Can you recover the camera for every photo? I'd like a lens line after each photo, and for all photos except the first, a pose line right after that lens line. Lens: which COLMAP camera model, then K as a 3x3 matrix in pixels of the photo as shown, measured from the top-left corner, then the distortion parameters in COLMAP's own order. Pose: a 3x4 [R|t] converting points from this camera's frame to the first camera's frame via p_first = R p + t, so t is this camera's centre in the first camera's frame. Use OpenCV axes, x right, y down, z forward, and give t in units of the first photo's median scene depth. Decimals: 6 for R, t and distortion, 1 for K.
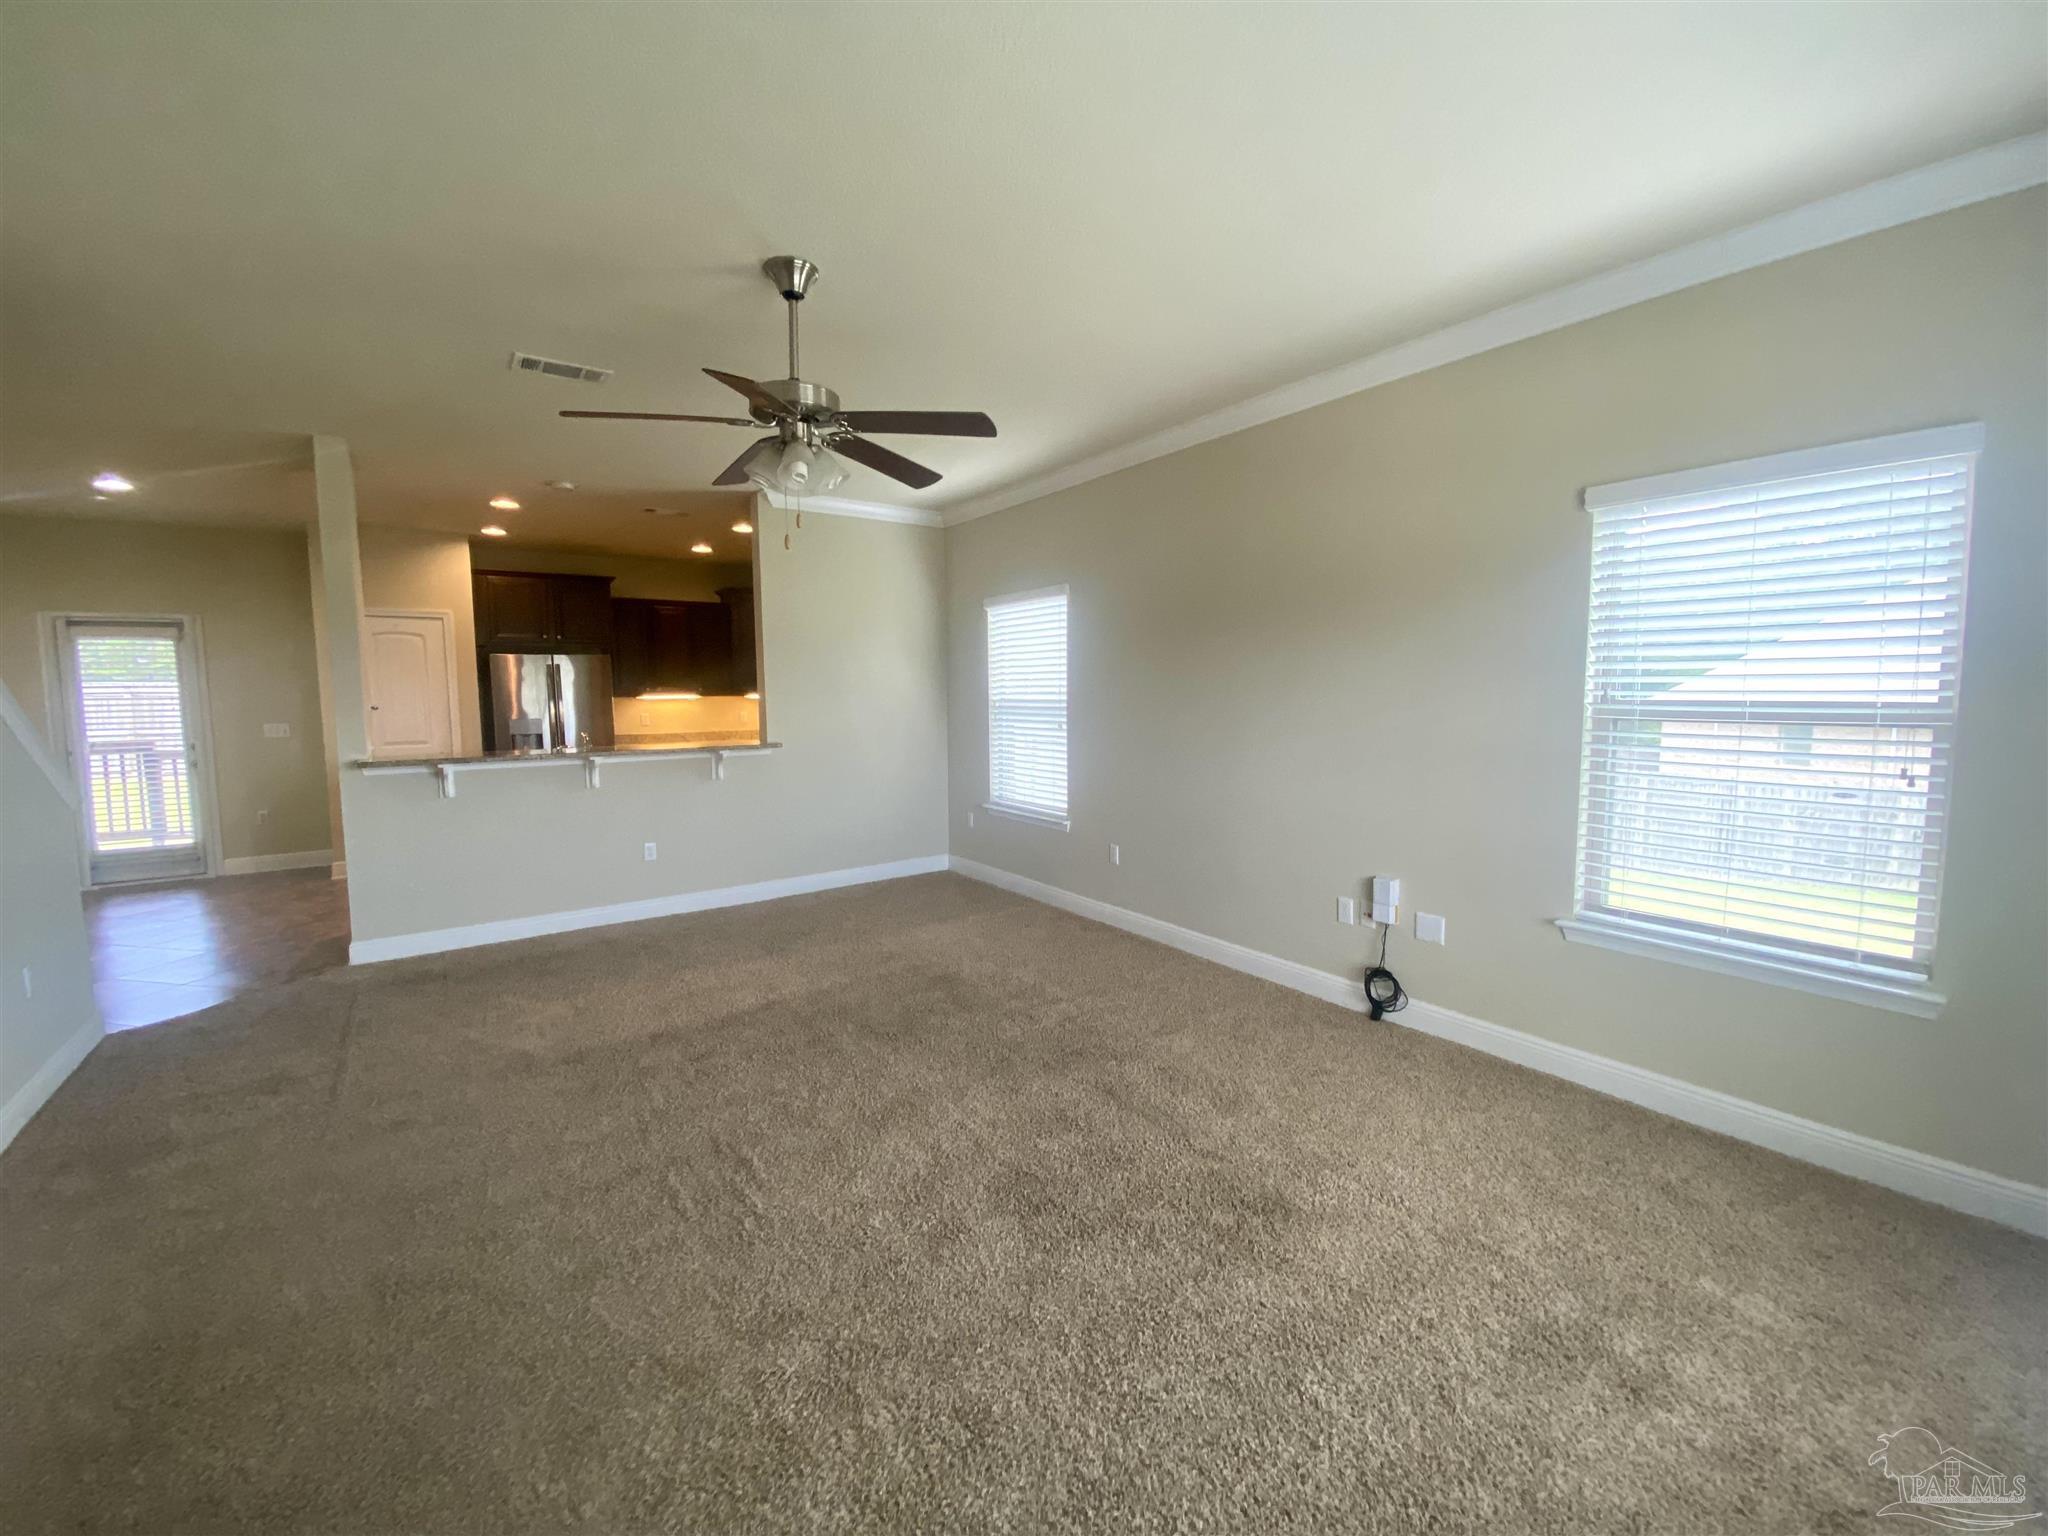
lens RADIAL K [[817.9, 0, 1024.0], [0, 817.9, 768.0], [0, 0, 1]] dist [0.021353, -0.020586]
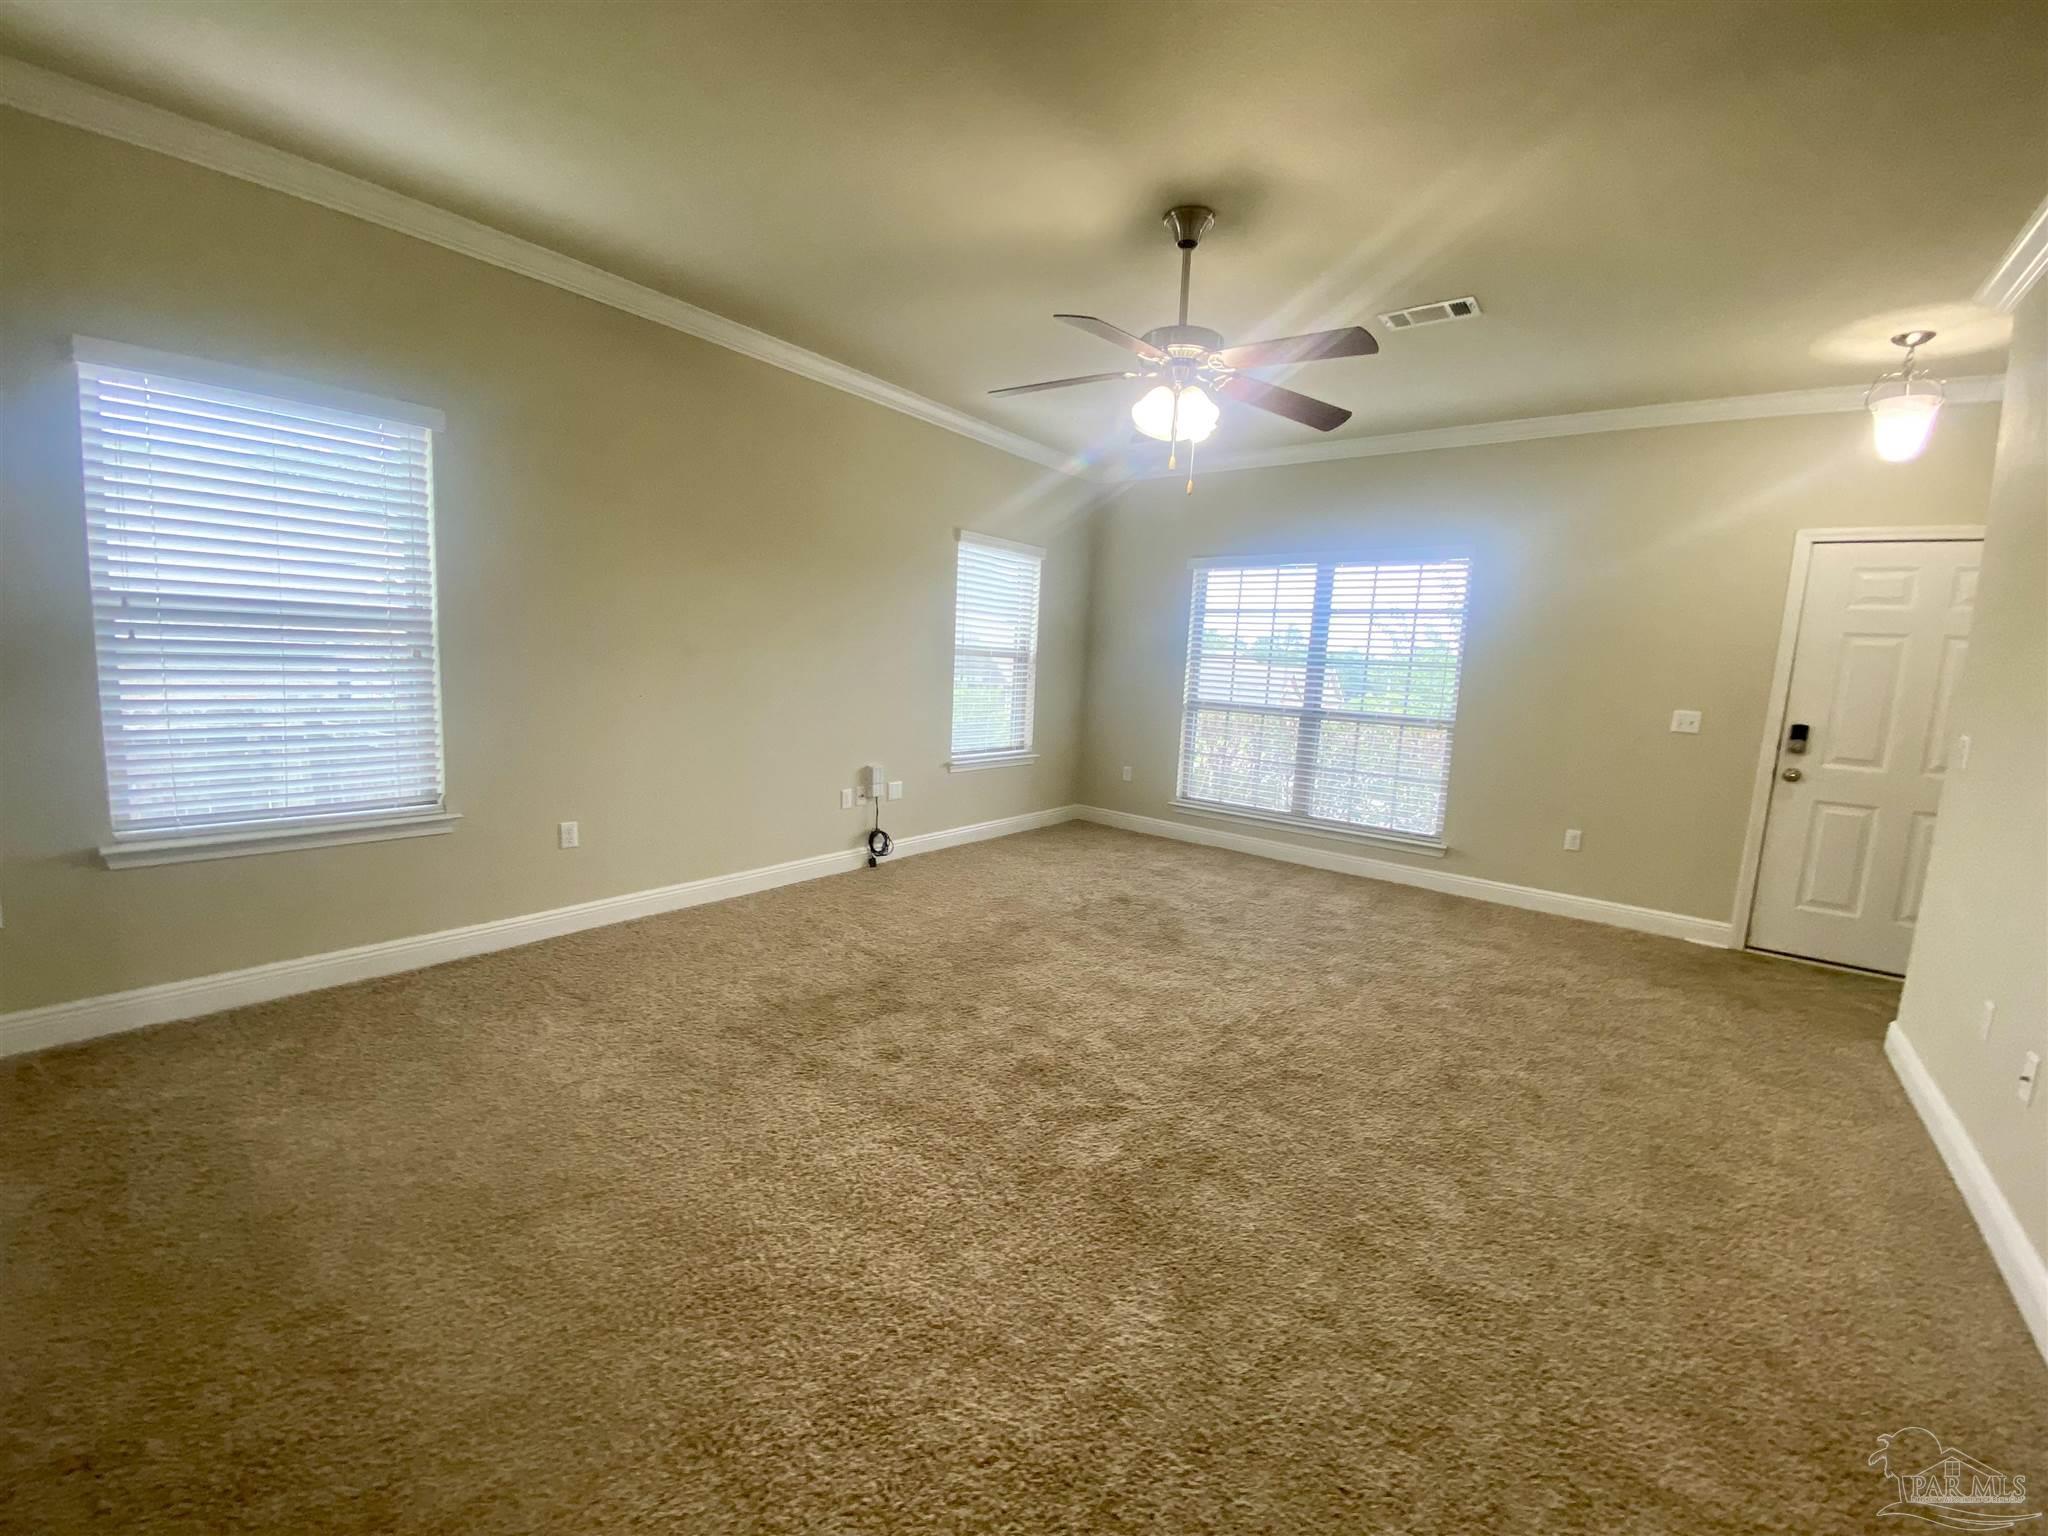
lens RADIAL K [[830.0, 0, 1027.0], [0, 830.0, 765.9], [0, 0, 1]] dist [0.014097, -0.017933]
pose [[-0.289490, -0.130450, 0.948250, -0.731303], [0.044054, 0.987804, 0.149340, -0.047981], [-0.956167, 0.085007, -0.280213, 0.855922]]
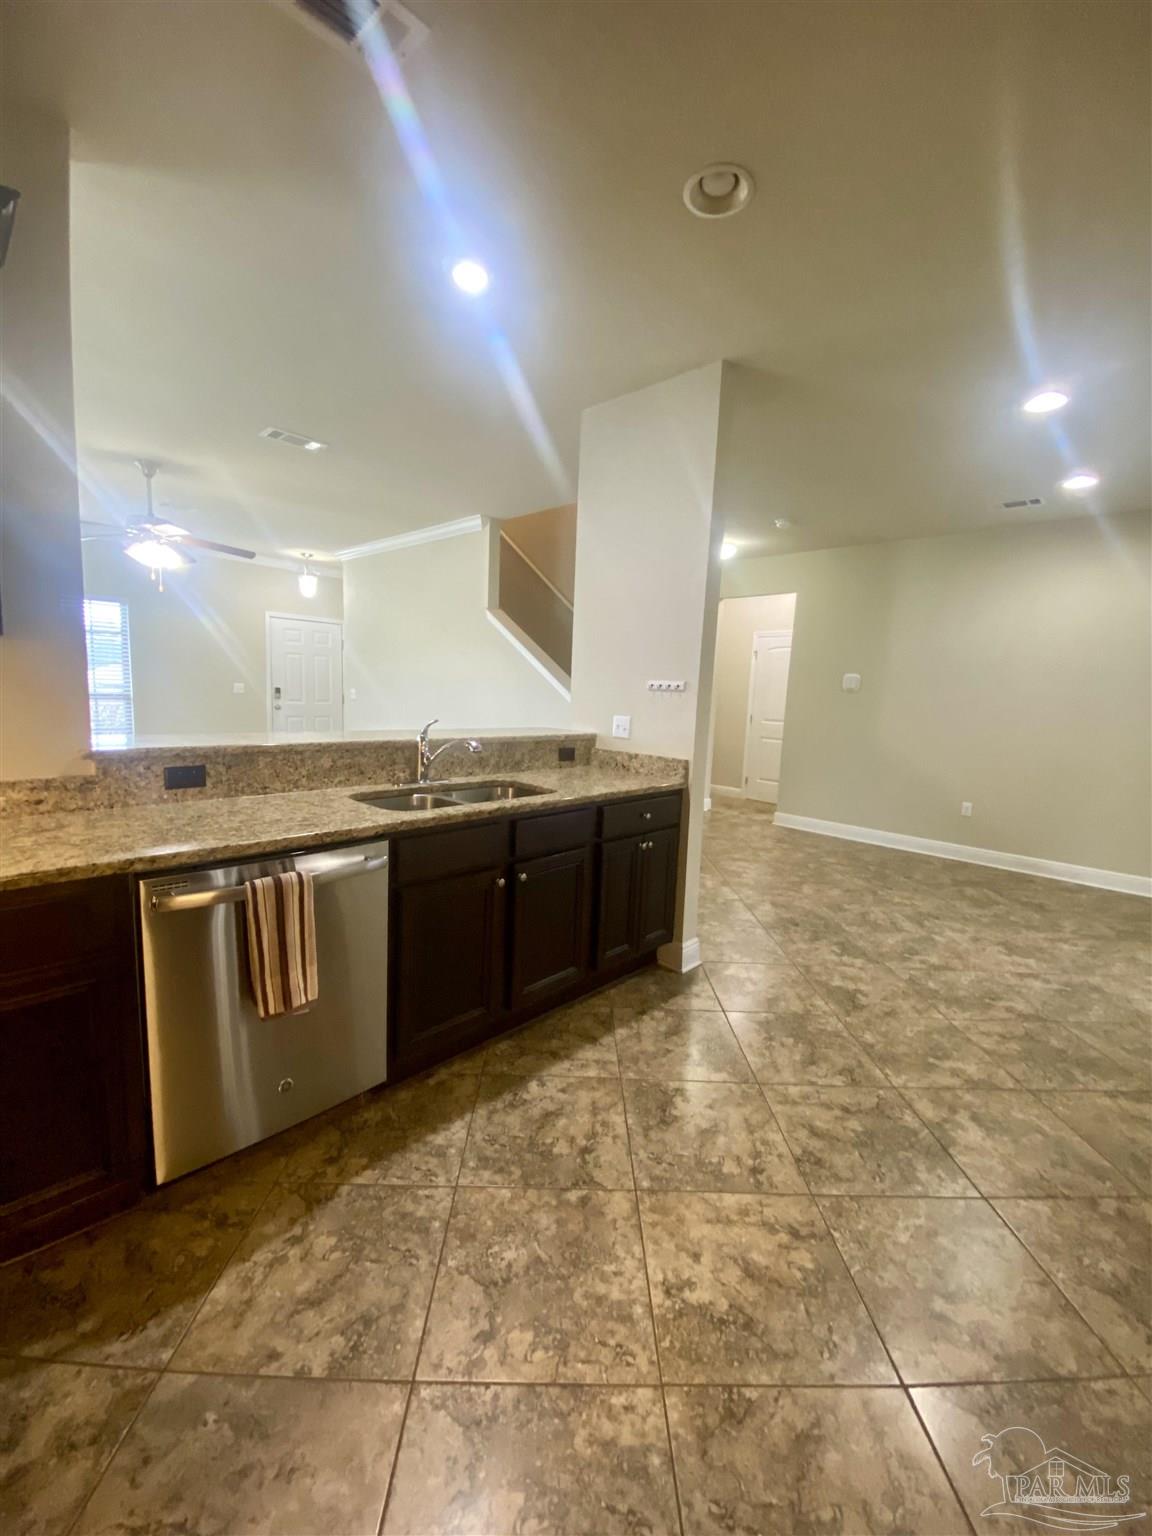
lens RADIAL K [[613.4, 0, 580.1], [0, 613.4, 764.5], [0, 0, 1]] dist [0.021353, -0.020586]
pose [[-0.983451, -0.008005, -0.180999, -0.624838], [-0.048627, 0.974030, 0.221136, -0.133933], [0.174529, 0.226278, -0.958300, 1.664398]]
